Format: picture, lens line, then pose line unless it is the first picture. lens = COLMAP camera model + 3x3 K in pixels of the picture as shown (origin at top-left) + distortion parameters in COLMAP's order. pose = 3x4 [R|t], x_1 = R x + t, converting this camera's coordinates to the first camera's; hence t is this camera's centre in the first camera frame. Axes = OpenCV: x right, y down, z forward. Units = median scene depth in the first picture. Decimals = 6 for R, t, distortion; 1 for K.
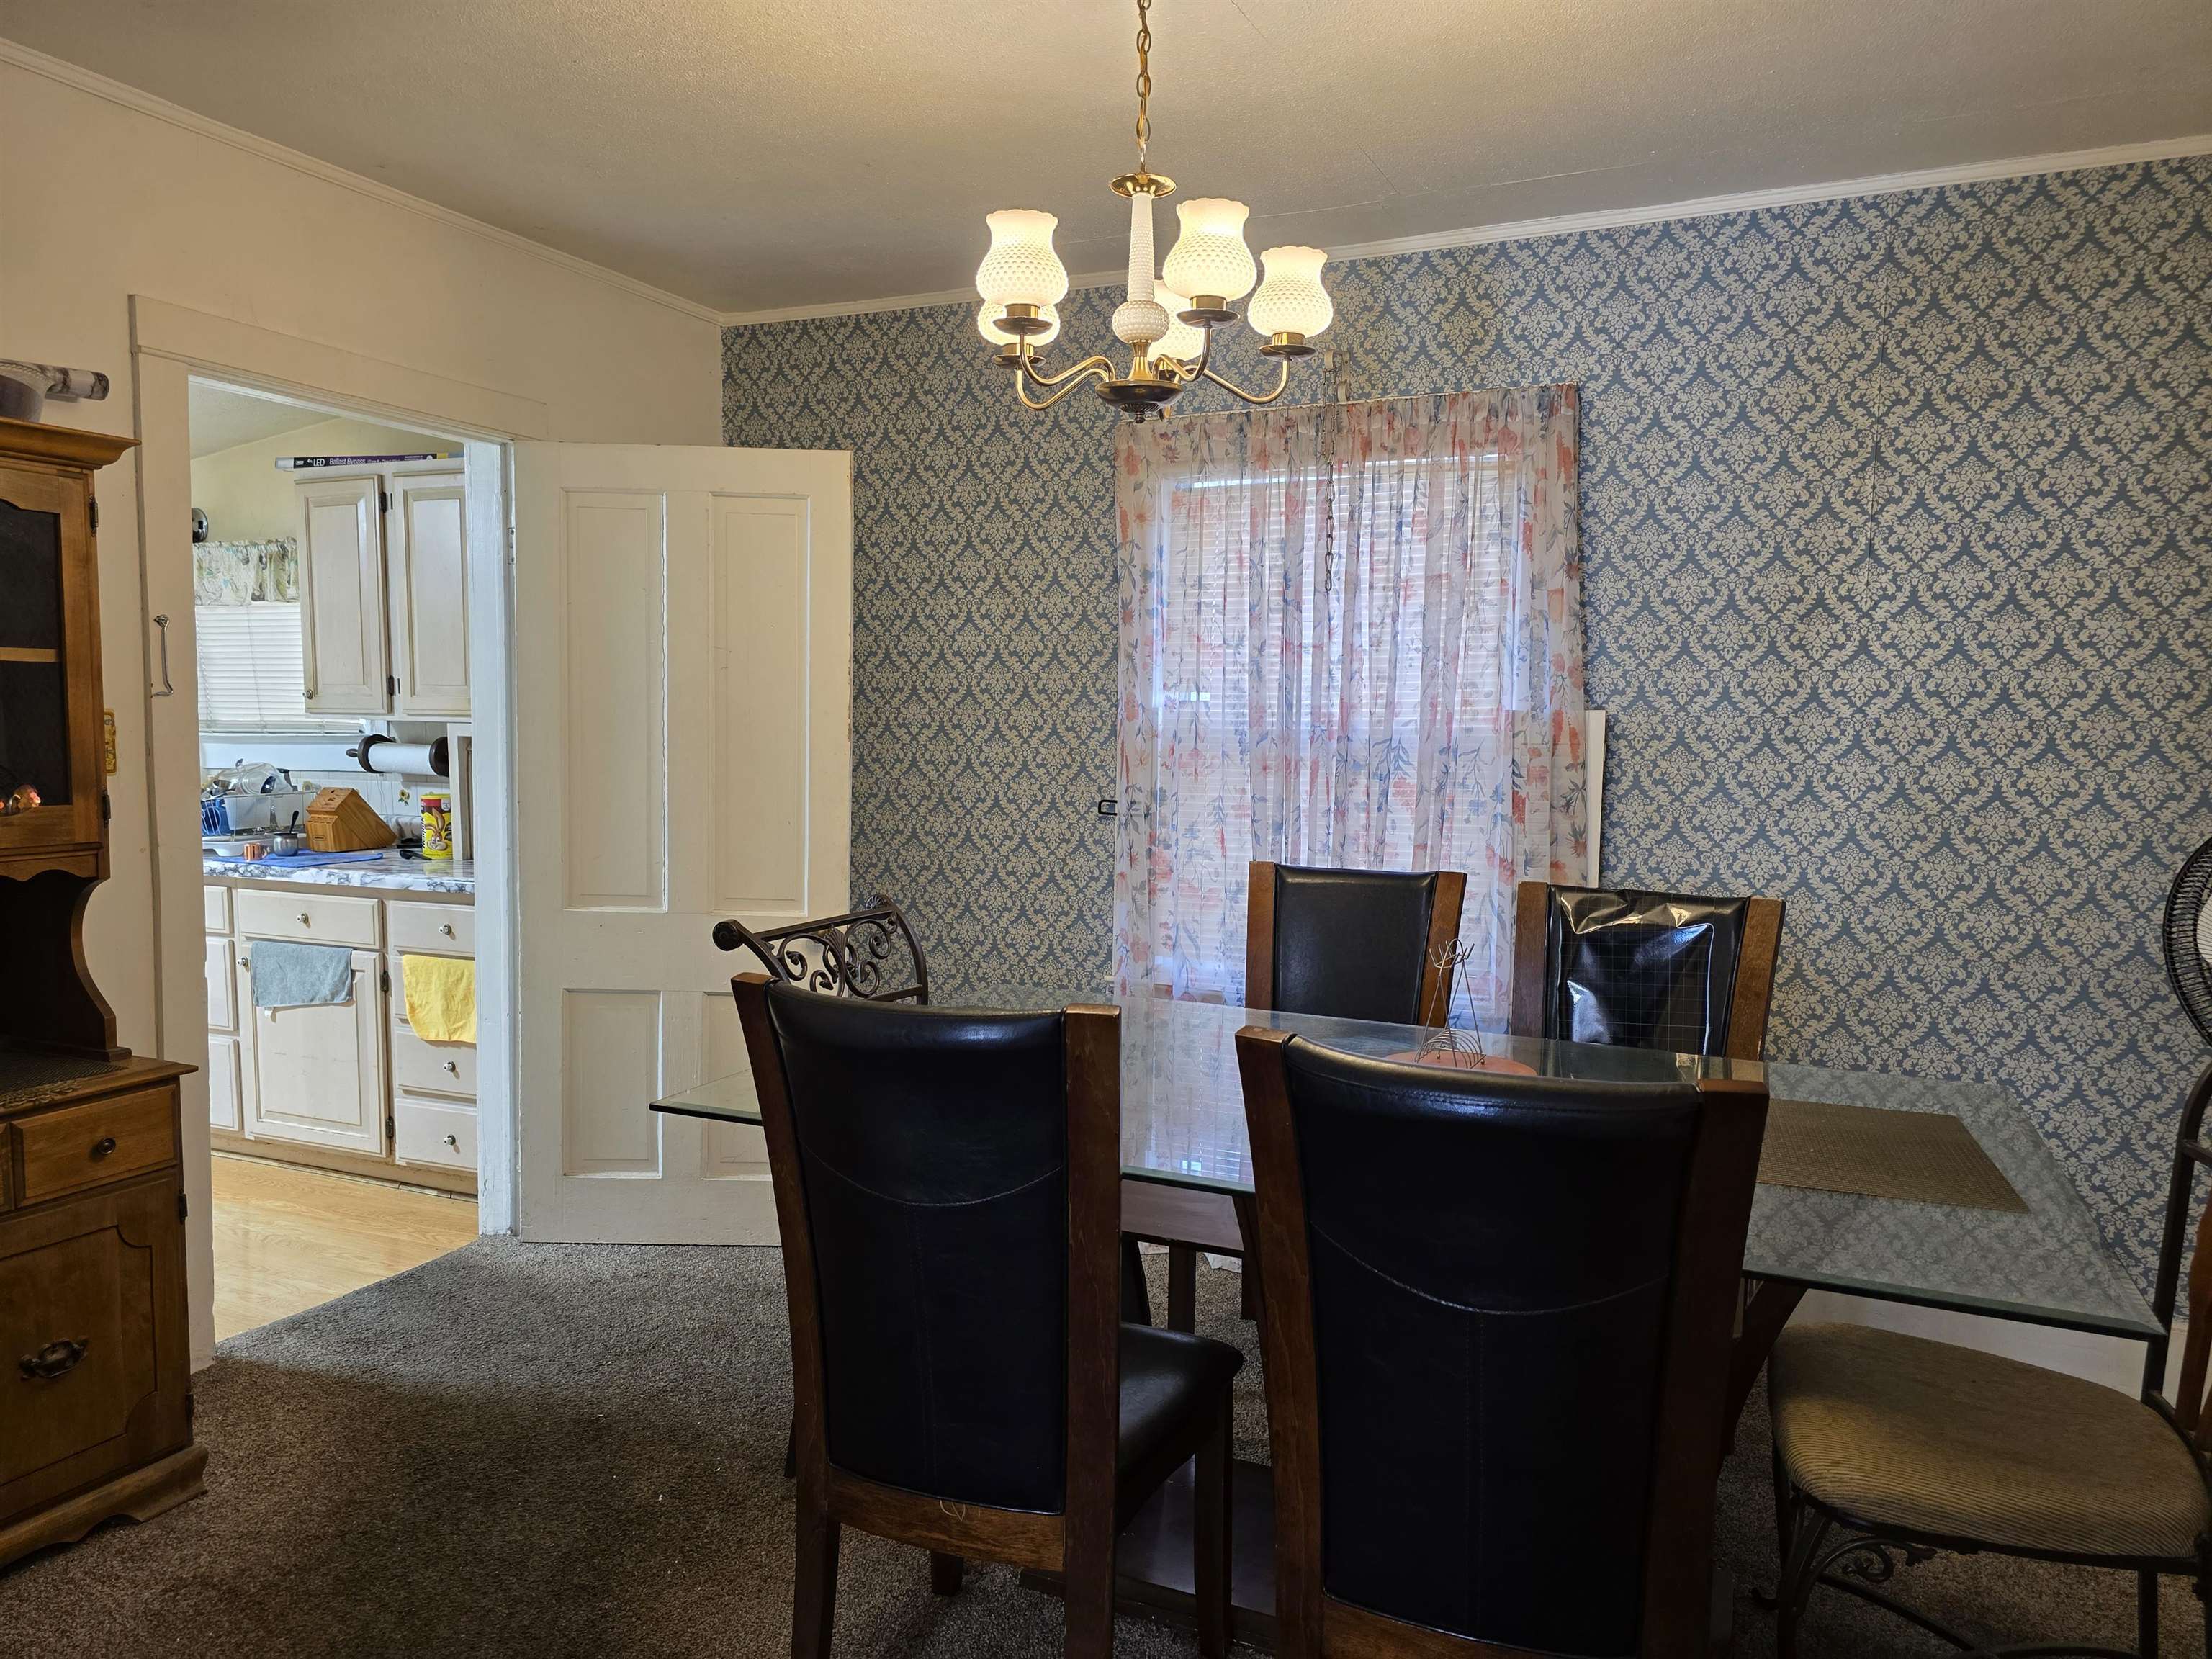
lens RADIAL K [[1487.7, 0, 1108.9], [0, 1487.7, 835.5], [0, 0, 1]] dist [0.038639, -0.027885]
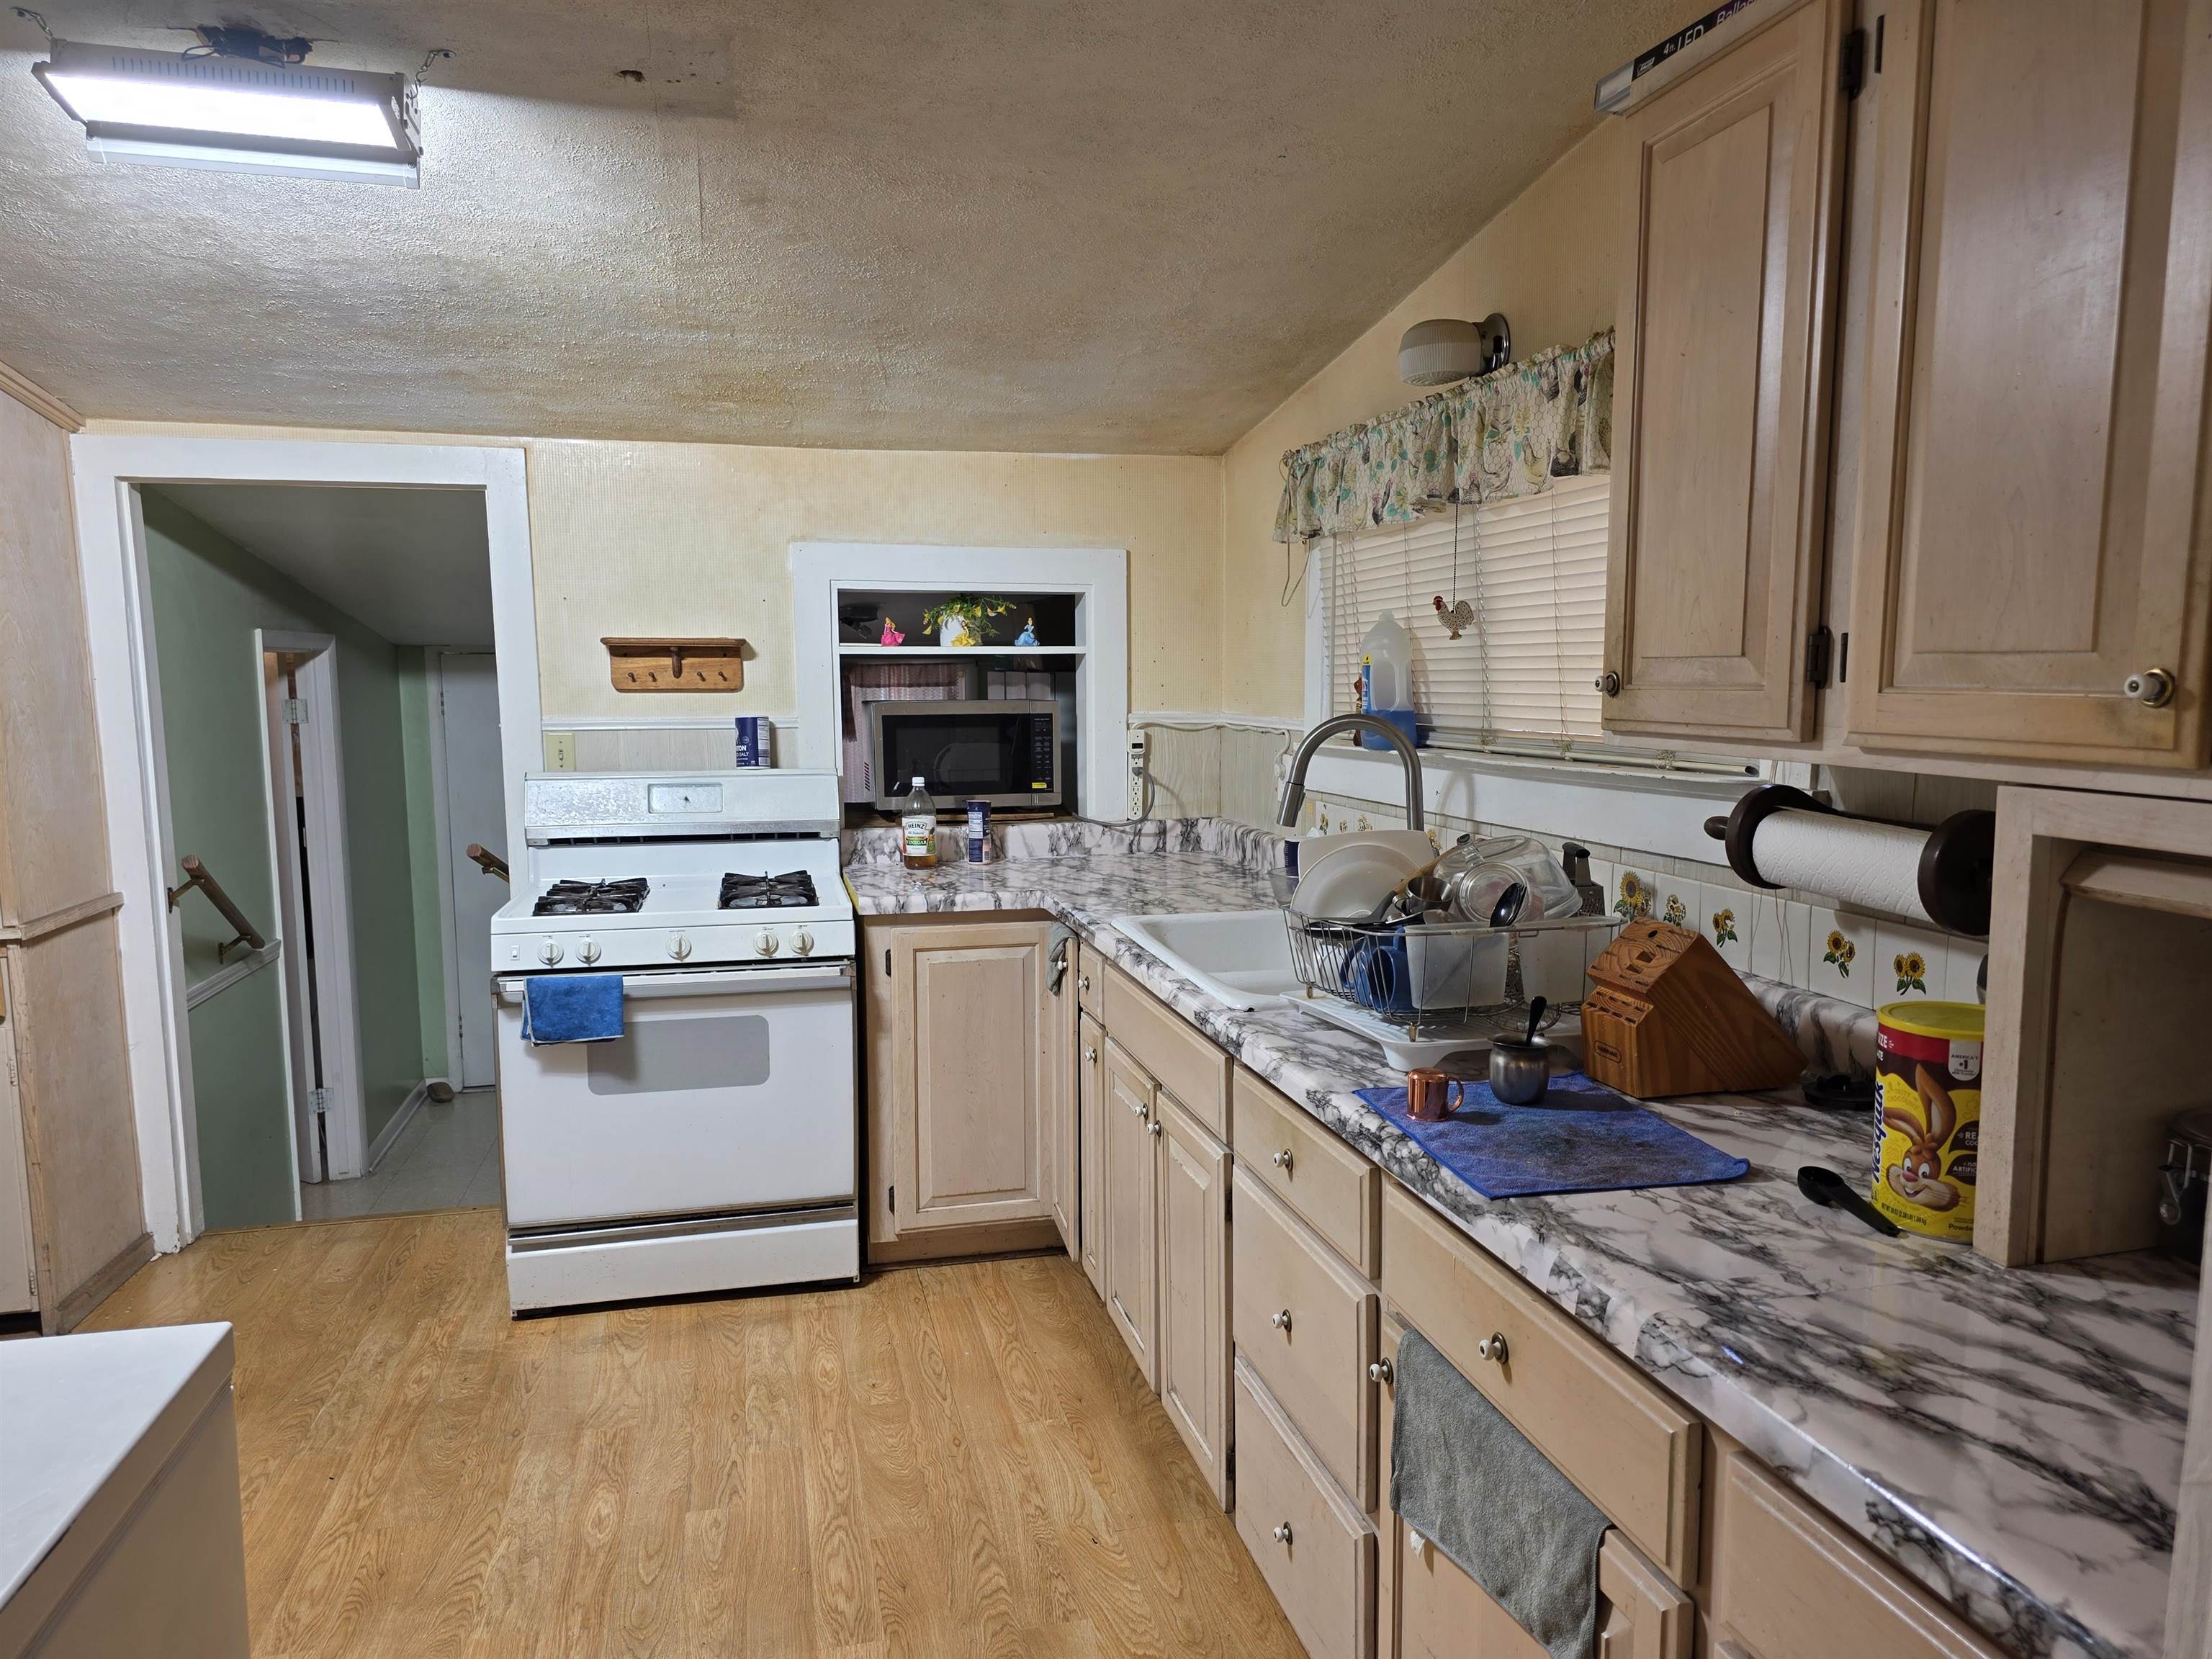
lens RADIAL K [[1487.7, 0, 1116.5], [0, 1487.7, 847.2], [0, 0, 1]] dist [0.038639, -0.027885]
pose [[0.614580, 0.085391, -0.784220, -0.403547], [-0.062515, 0.996270, 0.059489, -0.088032], [0.786374, 0.012465, 0.617625, 0.872559]]
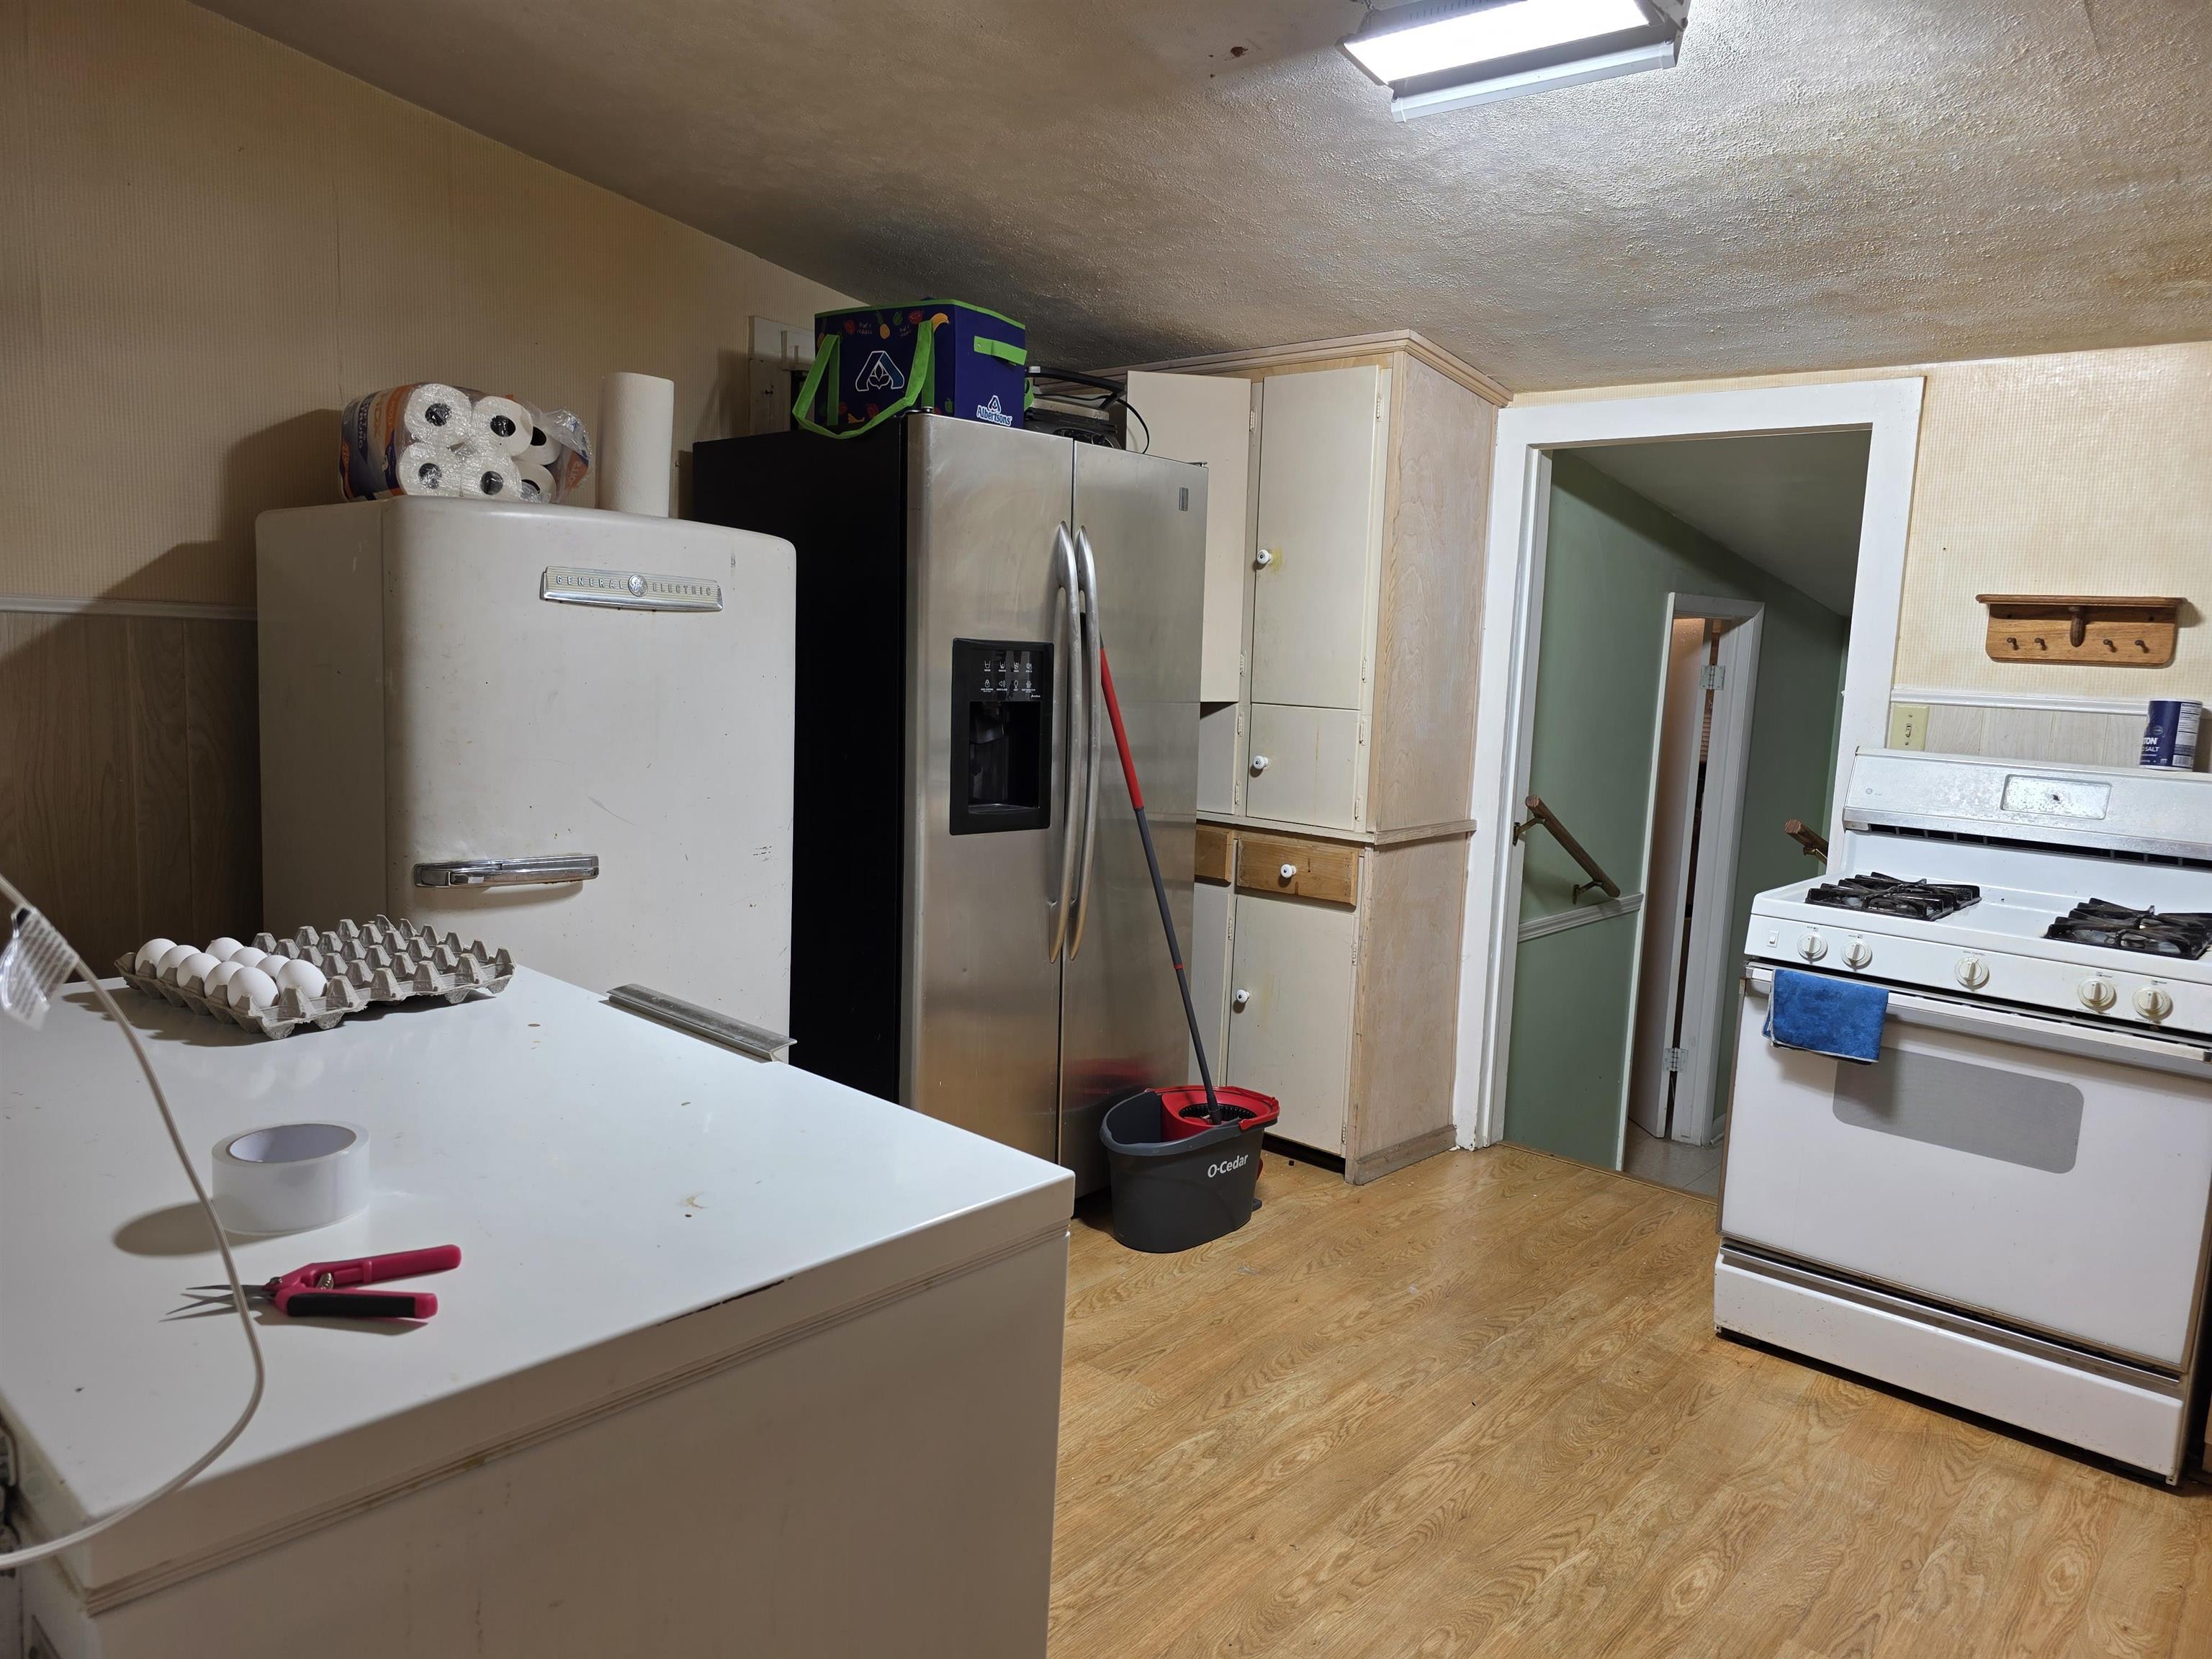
lens RADIAL K [[1487.7, 0, 1109.5], [0, 1487.7, 829.9], [0, 0, 1]] dist [0.038639, -0.027885]
pose [[-0.294718, 0.108378, -0.949419, -0.431074], [-0.127428, 0.980217, 0.151450, -0.085549], [0.947050, 0.165618, -0.275077, 0.942857]]
